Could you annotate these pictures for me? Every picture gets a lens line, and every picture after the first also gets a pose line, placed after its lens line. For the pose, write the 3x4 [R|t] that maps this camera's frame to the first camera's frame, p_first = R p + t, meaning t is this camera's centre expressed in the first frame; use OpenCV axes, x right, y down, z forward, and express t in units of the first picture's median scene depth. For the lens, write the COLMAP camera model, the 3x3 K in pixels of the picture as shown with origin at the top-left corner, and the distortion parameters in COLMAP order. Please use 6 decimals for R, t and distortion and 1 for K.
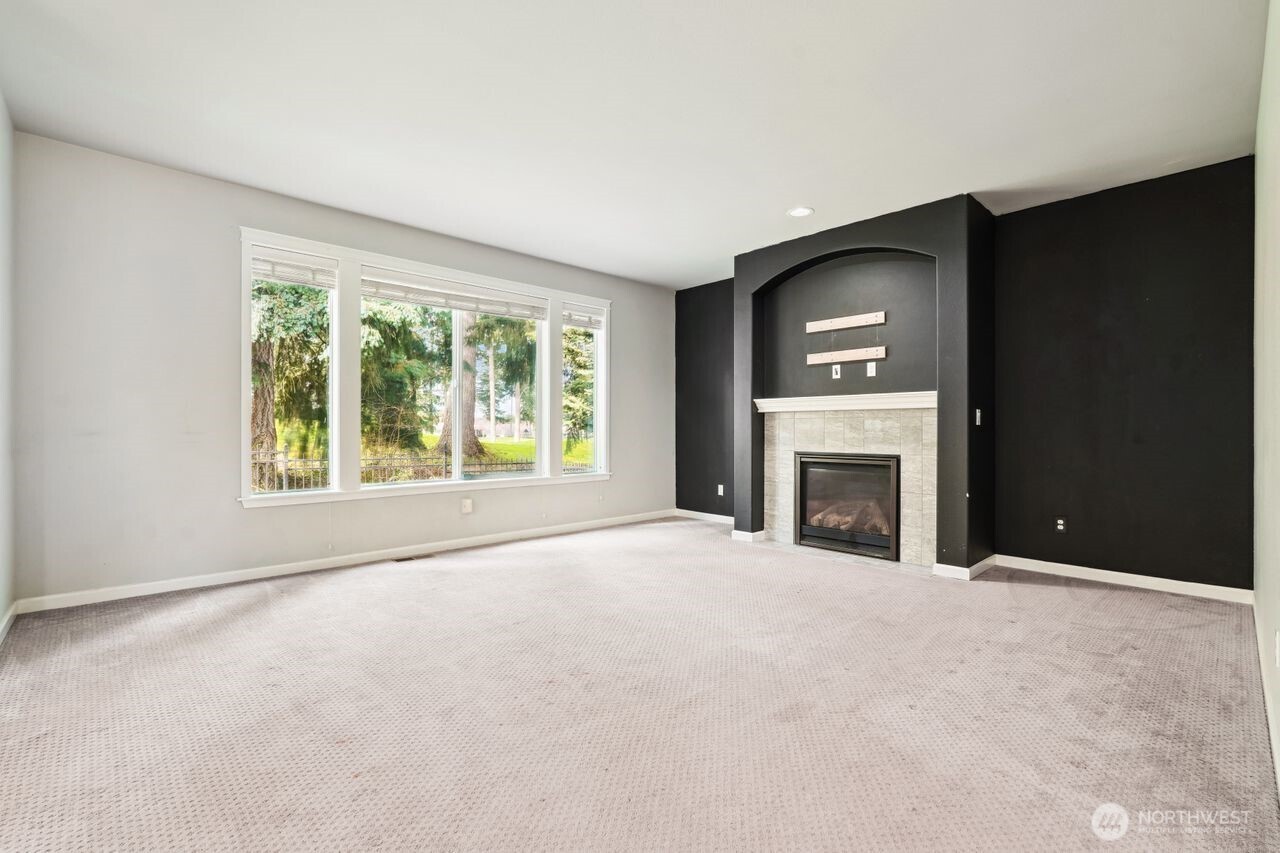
lens RADIAL K [[561.5, 0, 636.8], [0, 561.5, 423.0], [0, 0, 1]] dist [-0.000088, 0.000074]
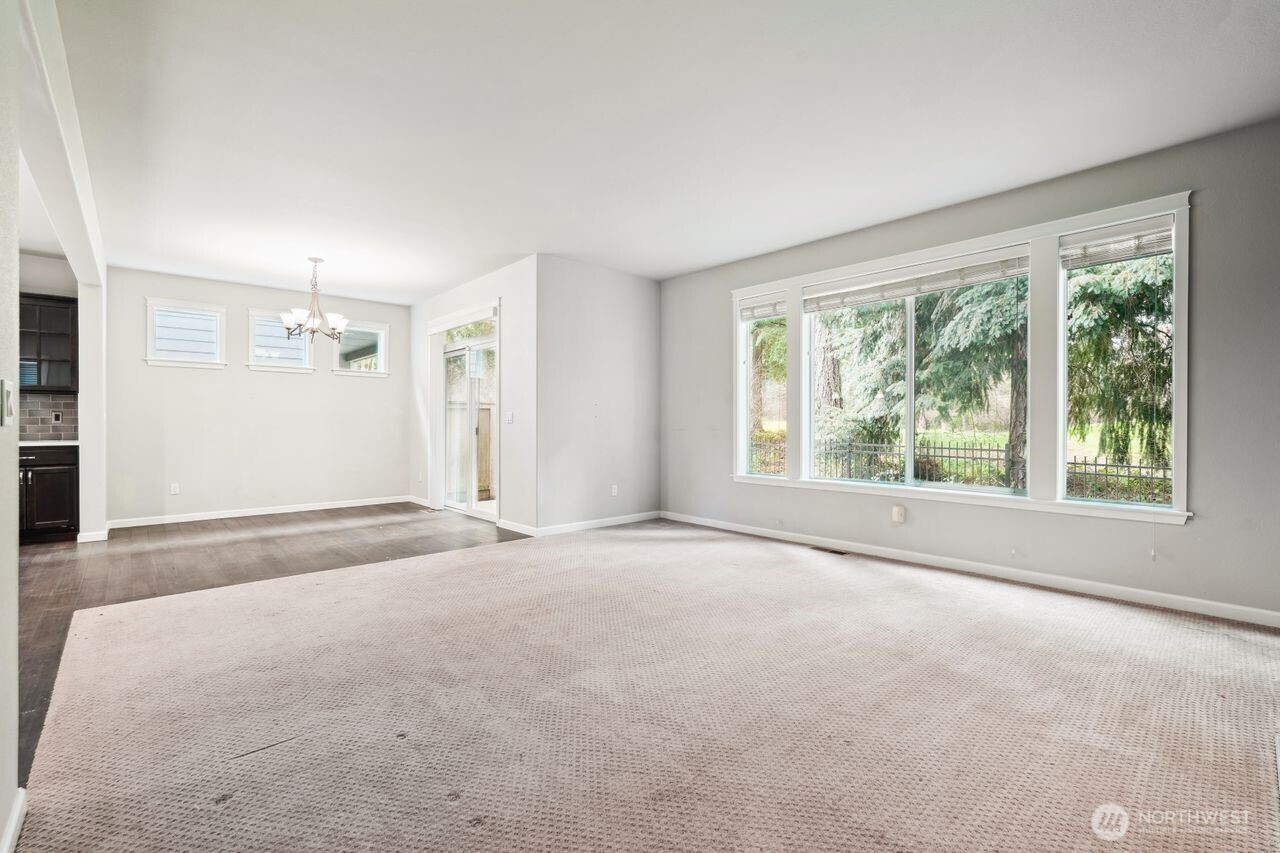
lens RADIAL K [[561.5, 0, 636.8], [0, 561.5, 423.0], [0, 0, 1]] dist [-0.000088, 0.000074]
pose [[-0.012254, -0.002464, -0.999922, 0.626266], [0.004671, 0.999986, -0.002522, 0.000054], [0.999914, -0.004702, -0.012242, 0.621918]]
